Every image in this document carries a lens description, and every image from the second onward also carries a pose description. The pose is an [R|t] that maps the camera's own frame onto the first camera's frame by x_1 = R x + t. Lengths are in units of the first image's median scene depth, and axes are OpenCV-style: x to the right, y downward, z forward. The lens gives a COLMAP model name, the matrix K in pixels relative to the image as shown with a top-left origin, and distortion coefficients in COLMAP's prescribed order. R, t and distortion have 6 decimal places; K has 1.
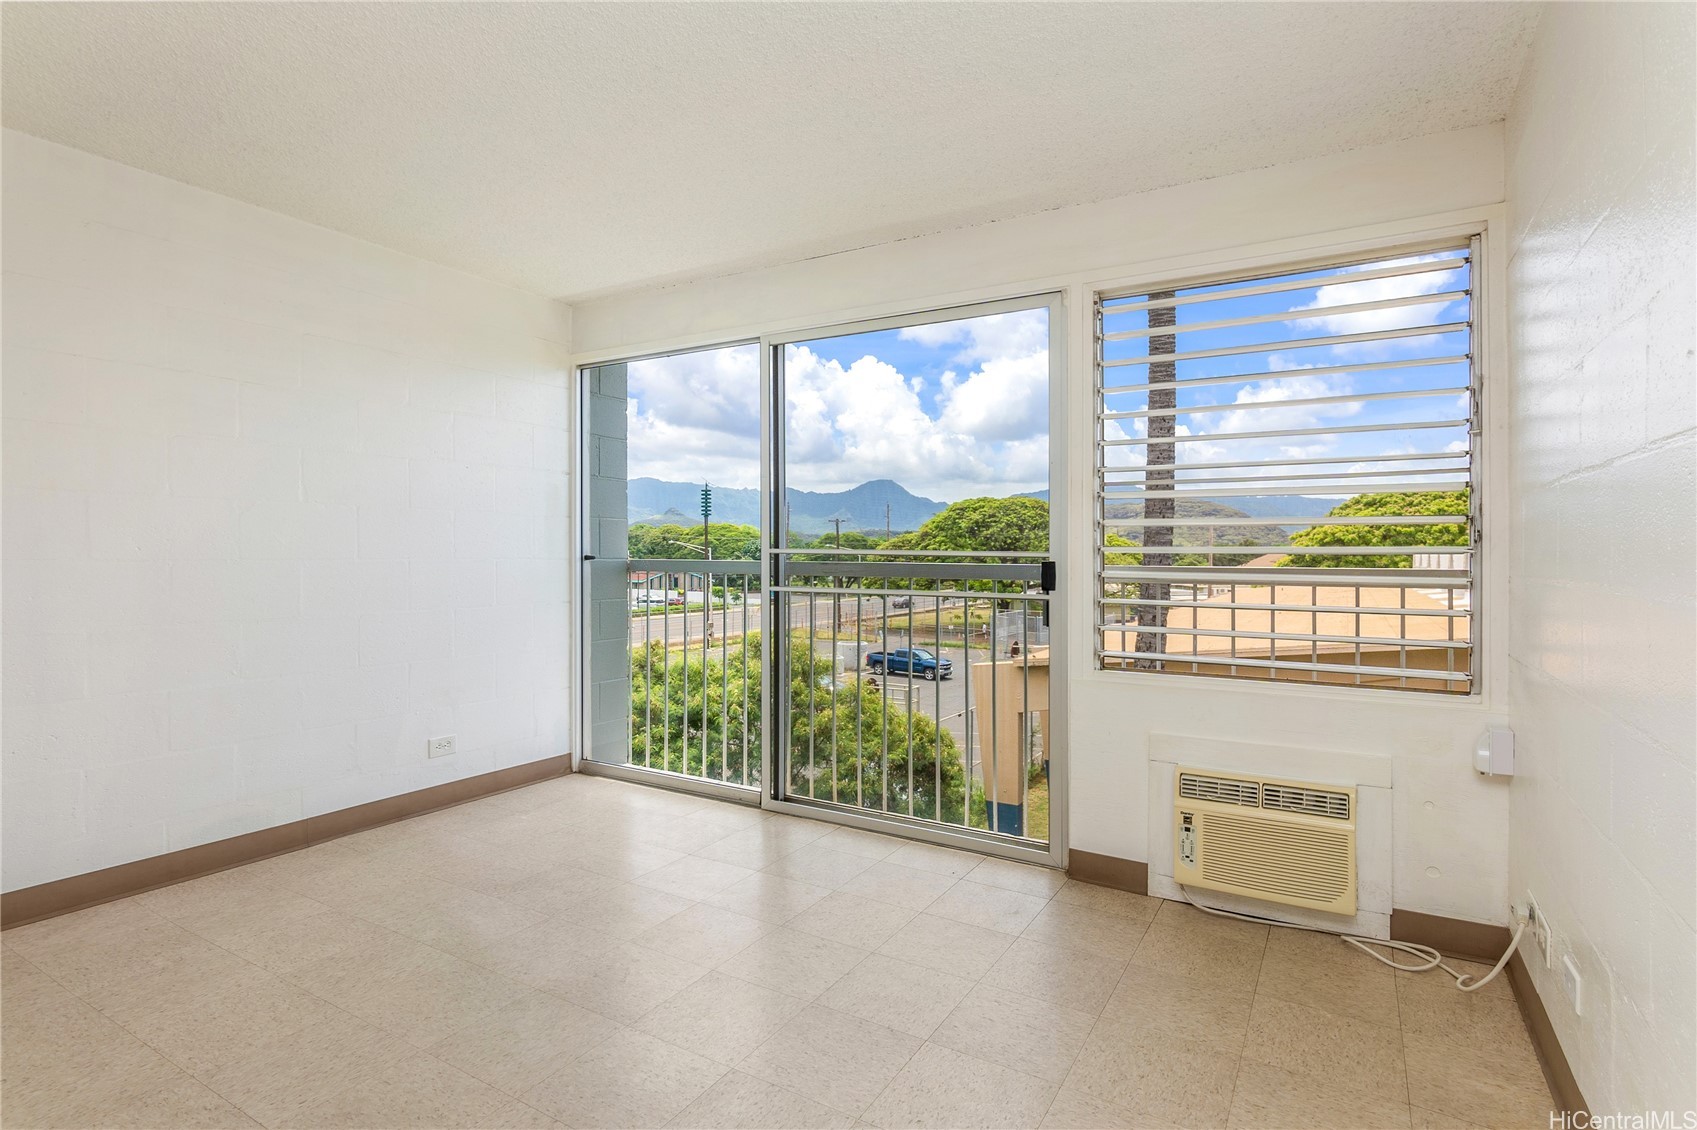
lens RADIAL K [[868.7, 0, 852.8], [0, 868.7, 576.5], [0, 0, 1]] dist [-0.000520, 0.000637]
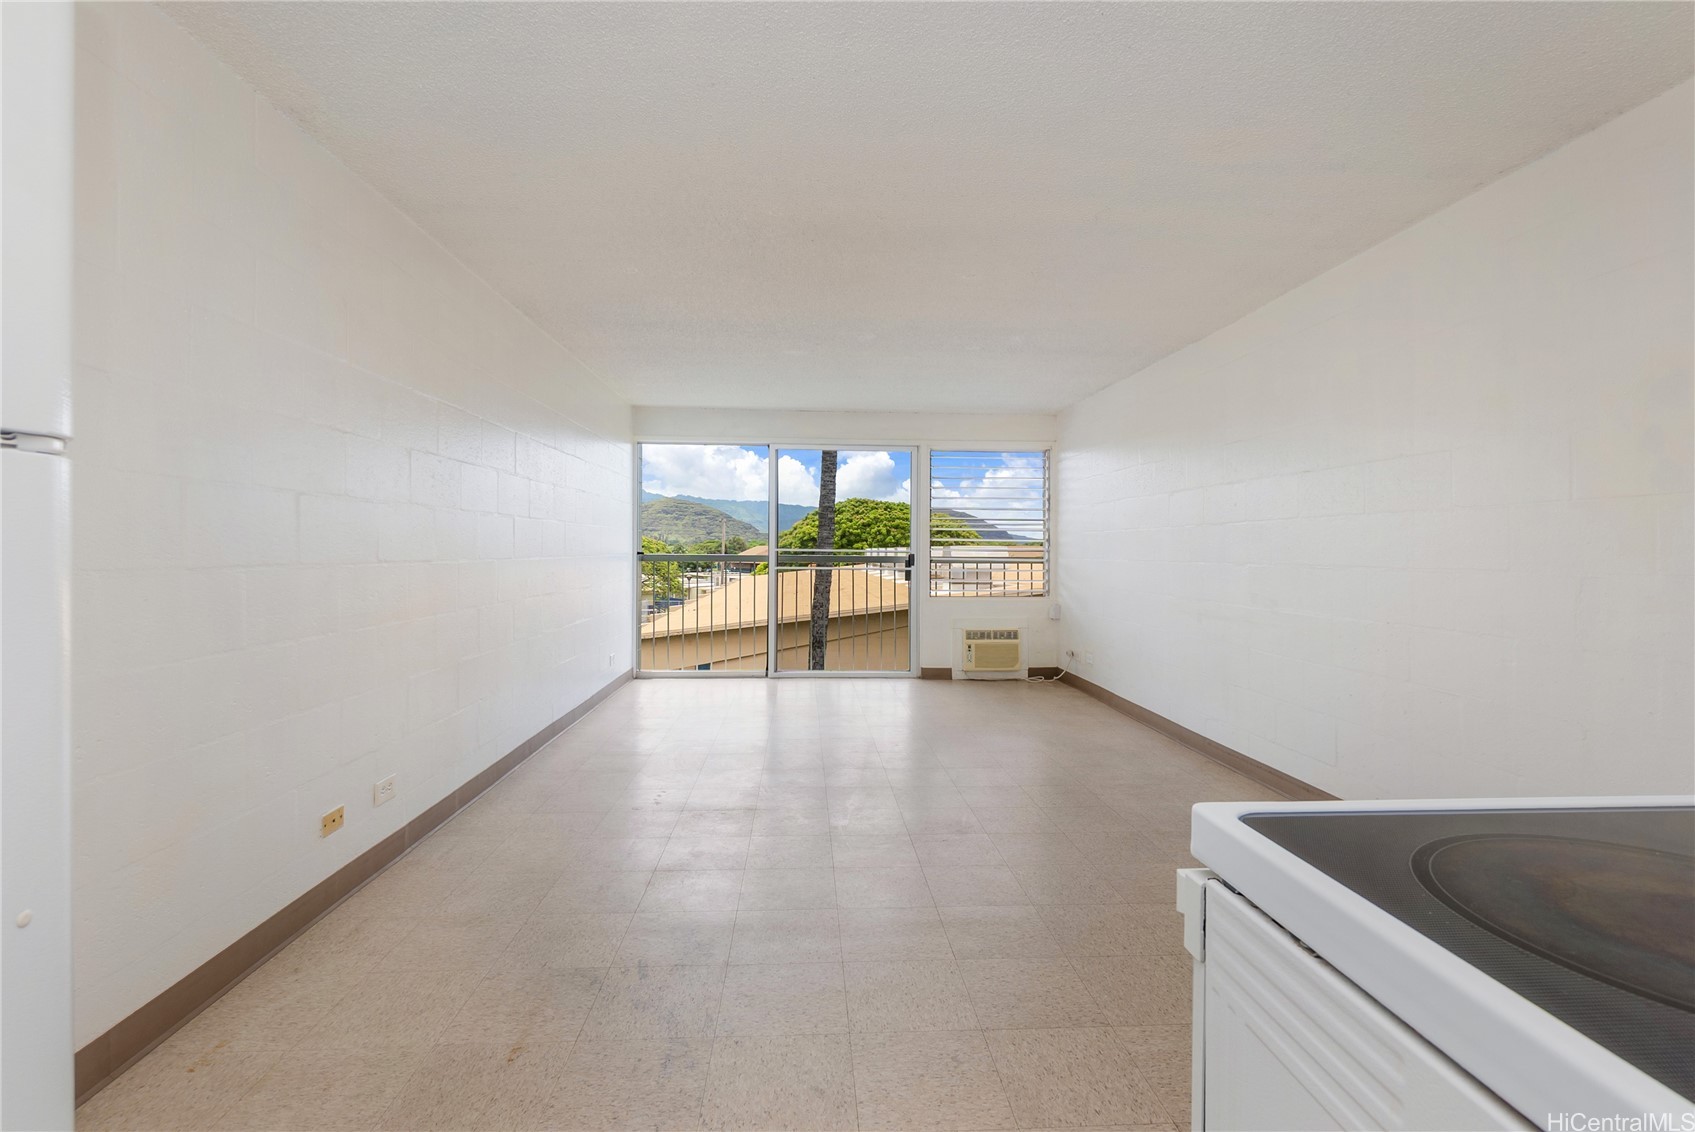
lens RADIAL K [[787.2, 0, 877.6], [0, 787.2, 570.6], [0, 0, 1]] dist [0.003694, -0.000506]
pose [[0.815943, -0.018704, 0.577830, -1.177153], [0.017954, 0.999814, 0.007010, 0.012671], [-0.577854, 0.004655, 0.816127, -0.795774]]
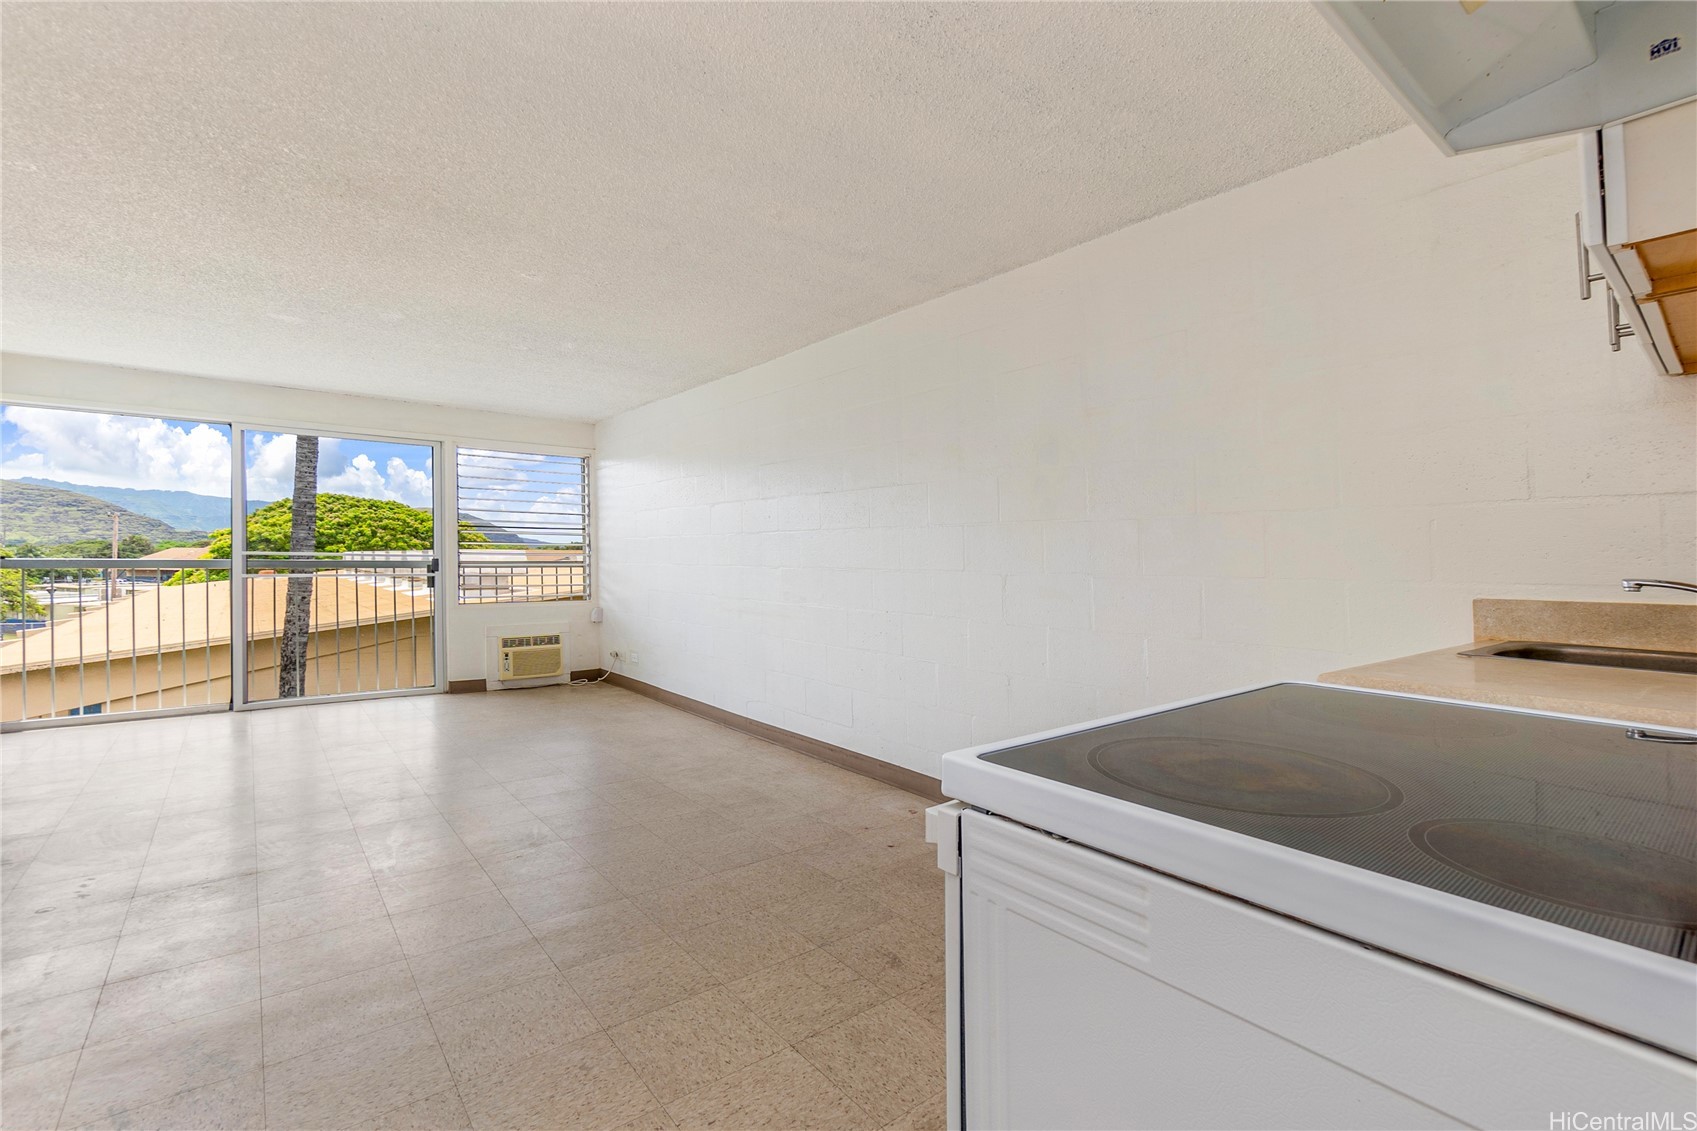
lens RADIAL K [[737.7, 0, 864.3], [0, 737.7, 566.9], [0, 0, 1]] dist [-0.000051, -0.000615]
pose [[0.343898, -0.016886, 0.938855, -1.232295], [0.022051, 0.999708, 0.009903, 0.010387], [-0.938748, 0.017297, 0.344170, -0.737888]]
